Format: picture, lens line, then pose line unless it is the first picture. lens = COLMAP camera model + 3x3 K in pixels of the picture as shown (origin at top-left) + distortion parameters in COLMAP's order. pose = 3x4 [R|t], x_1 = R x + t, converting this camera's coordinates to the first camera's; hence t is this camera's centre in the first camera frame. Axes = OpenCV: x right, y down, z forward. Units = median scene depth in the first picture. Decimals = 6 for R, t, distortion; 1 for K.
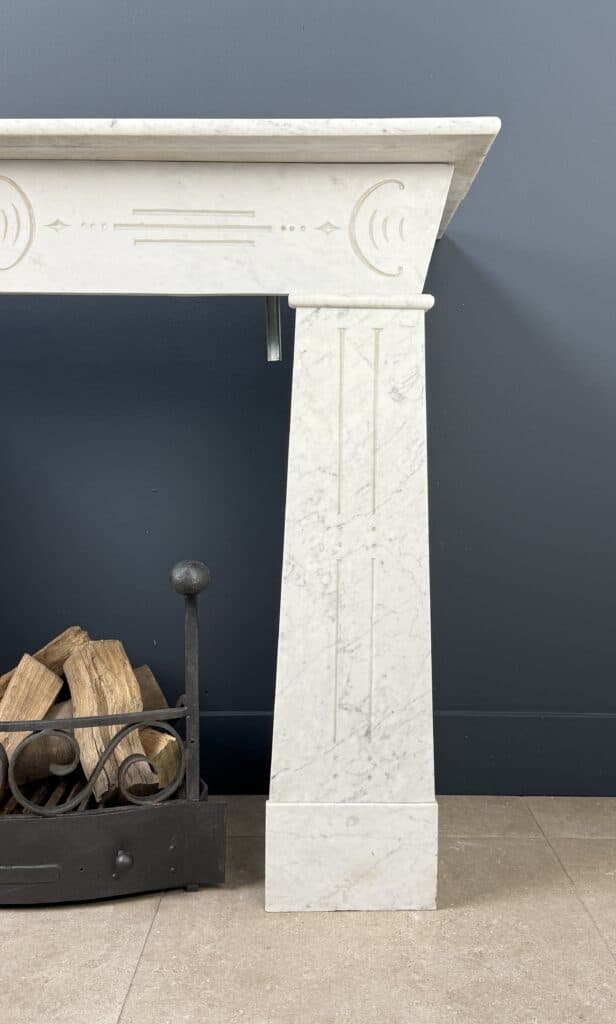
lens RADIAL K [[1033.3, 0, 309.5], [0, 1033.3, 536.7], [0, 0, 1]] dist [0.181021, -0.401224]
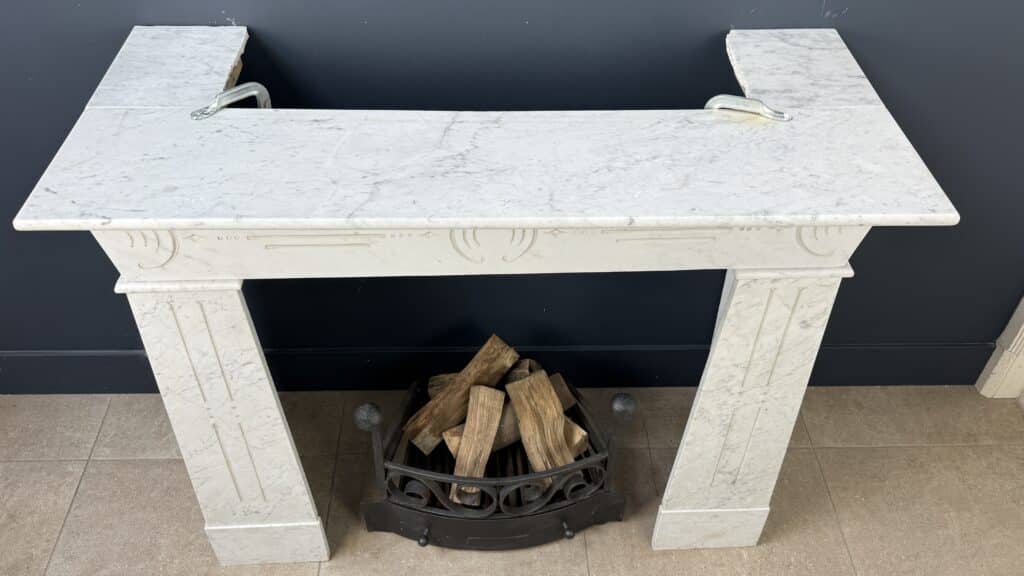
lens RADIAL K [[871.0, 0, 512.0], [0, 871.0, 288.0], [0, 0, 1]] dist [0.173722, -0.381438]
pose [[0.999234, -0.011406, 0.037446, -0.315599], [-0.014431, 0.781884, 0.623257, -0.841051], [-0.036388, -0.623320, 0.781120, 0.184896]]
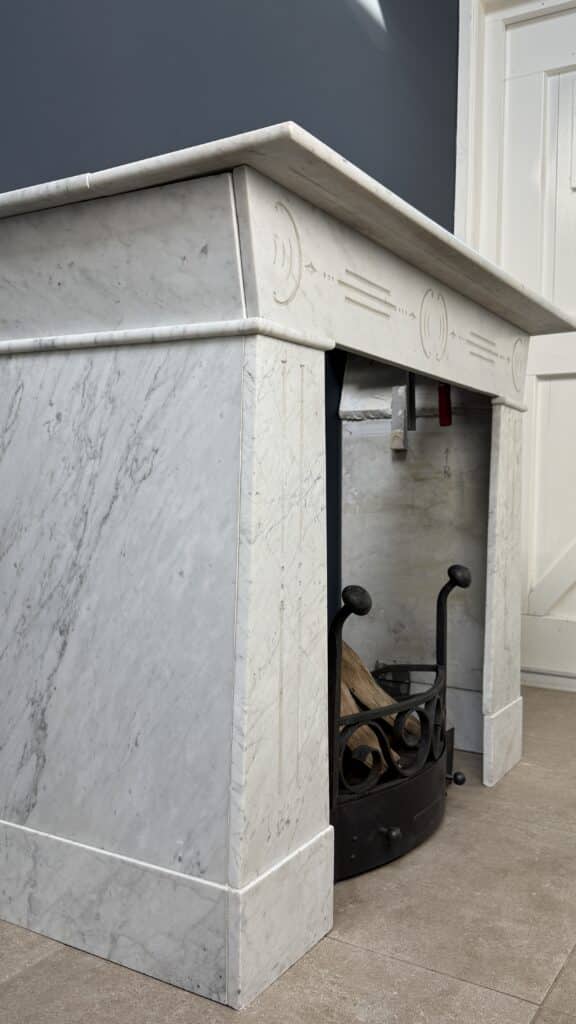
lens RADIAL K [[871.0, 0, 283.3], [0, 871.0, 515.9], [0, 0, 1]] dist [0.173722, -0.381438]
pose [[0.523334, -0.015404, 0.851988, -1.346025], [0.046367, 0.998870, -0.010421, -0.046913], [-0.850865, 0.044958, 0.523457, 0.566037]]
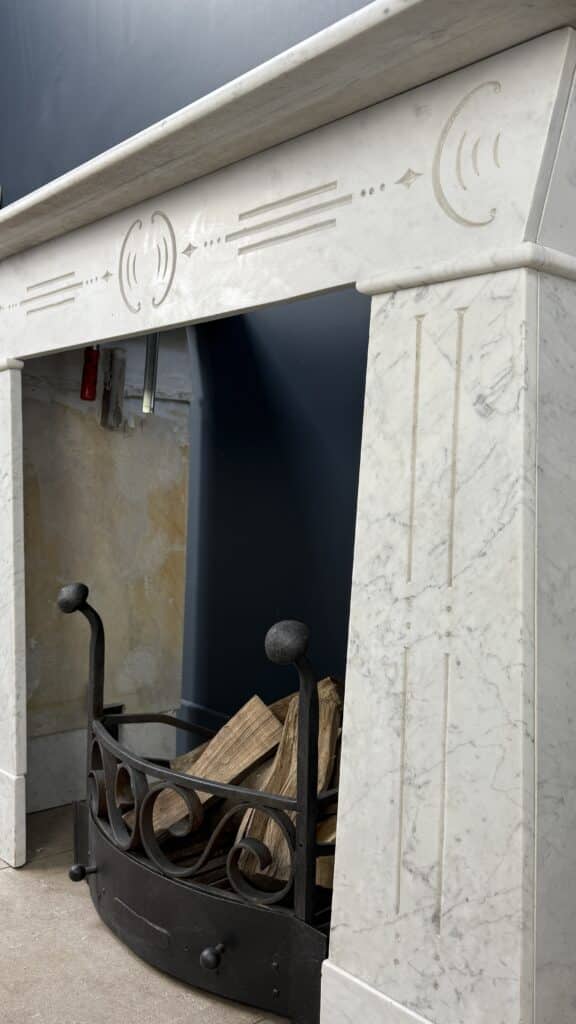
lens RADIAL K [[871.0, 0, 283.3], [0, 871.0, 515.9], [0, 0, 1]] dist [0.173722, -0.381438]
pose [[0.651940, 0.036393, -0.757397, 0.415948], [-0.076179, 0.996938, -0.017670, -0.048993], [0.754434, 0.069218, 0.652716, 0.548801]]
